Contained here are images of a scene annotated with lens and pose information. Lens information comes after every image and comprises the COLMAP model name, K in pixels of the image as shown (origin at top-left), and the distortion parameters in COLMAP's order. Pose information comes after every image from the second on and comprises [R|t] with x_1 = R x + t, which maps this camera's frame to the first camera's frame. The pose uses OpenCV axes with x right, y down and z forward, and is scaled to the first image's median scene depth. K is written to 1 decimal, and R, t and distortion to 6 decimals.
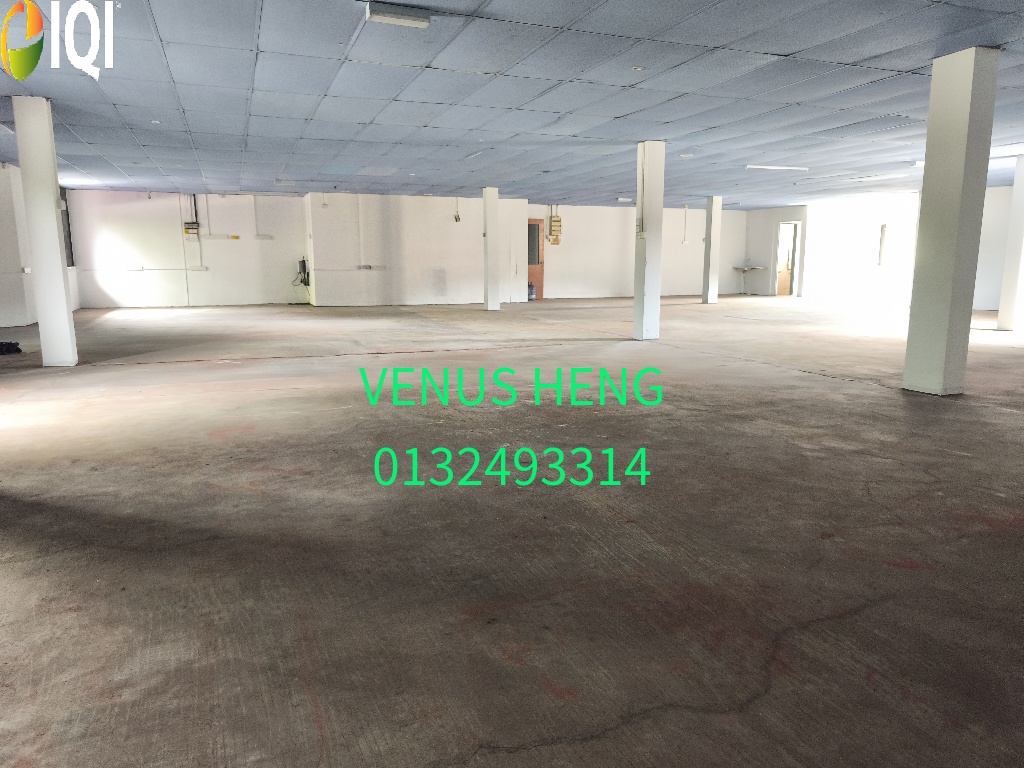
lens RADIAL K [[698.6, 0, 517.6], [0, 698.6, 376.3], [0, 0, 1]] dist [0.013802, -0.022759]
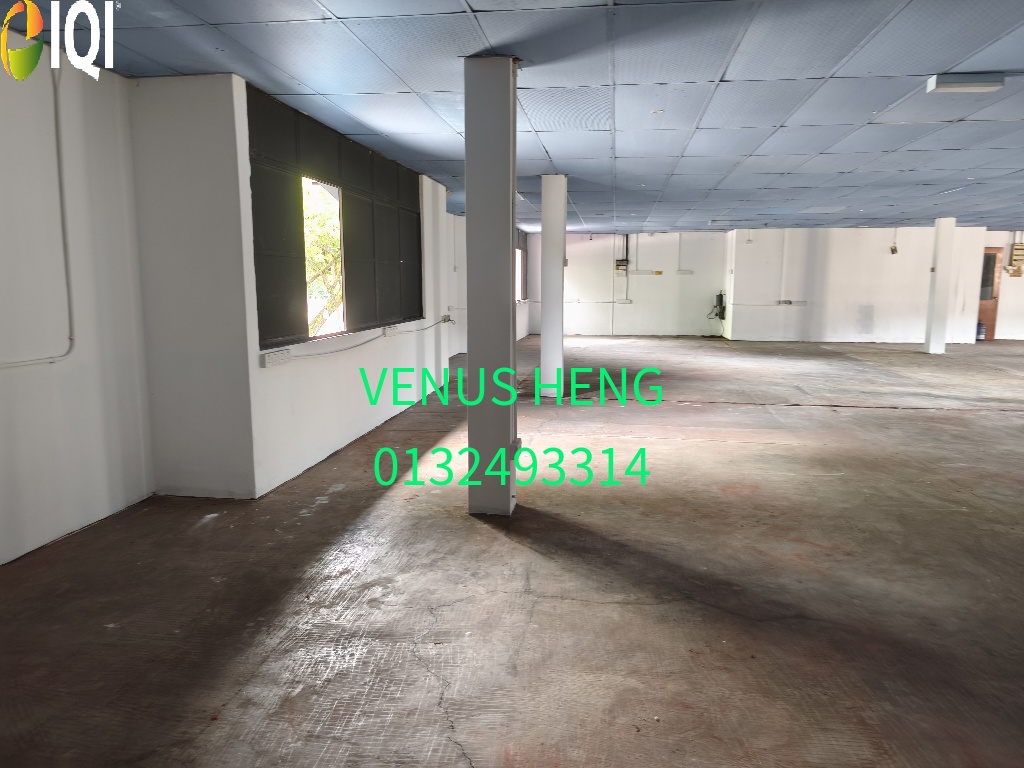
lens RADIAL K [[698.6, 0, 521.7], [0, 698.6, 384.0], [0, 0, 1]] dist [0.013802, -0.022759]
pose [[0.872209, 0.073165, -0.483631, -0.213311], [-0.080661, 0.996727, 0.005318, -0.065926], [0.482438, 0.034372, 0.875256, -0.111431]]
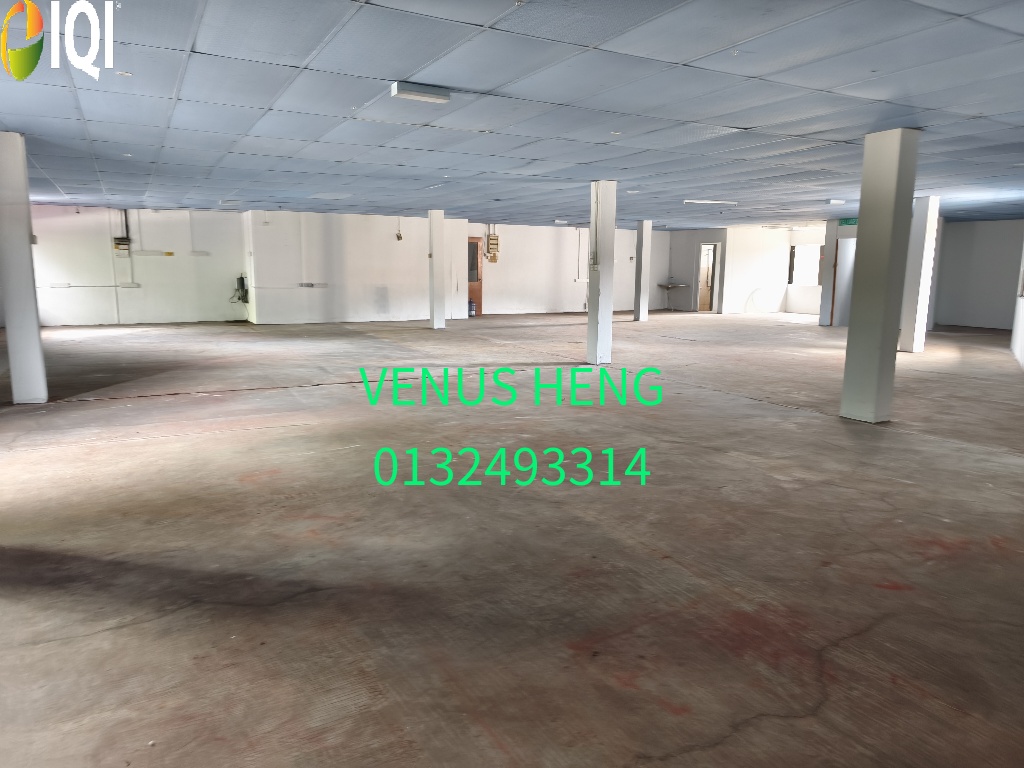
lens RADIAL K [[698.6, 0, 521.9], [0, 698.6, 378.7], [0, 0, 1]] dist [0.013802, -0.022759]
pose [[0.991629, -0.010469, 0.128697, -0.164259], [0.010626, 0.999943, -0.000537, -0.069308], [-0.128684, 0.001900, 0.991684, -0.104088]]
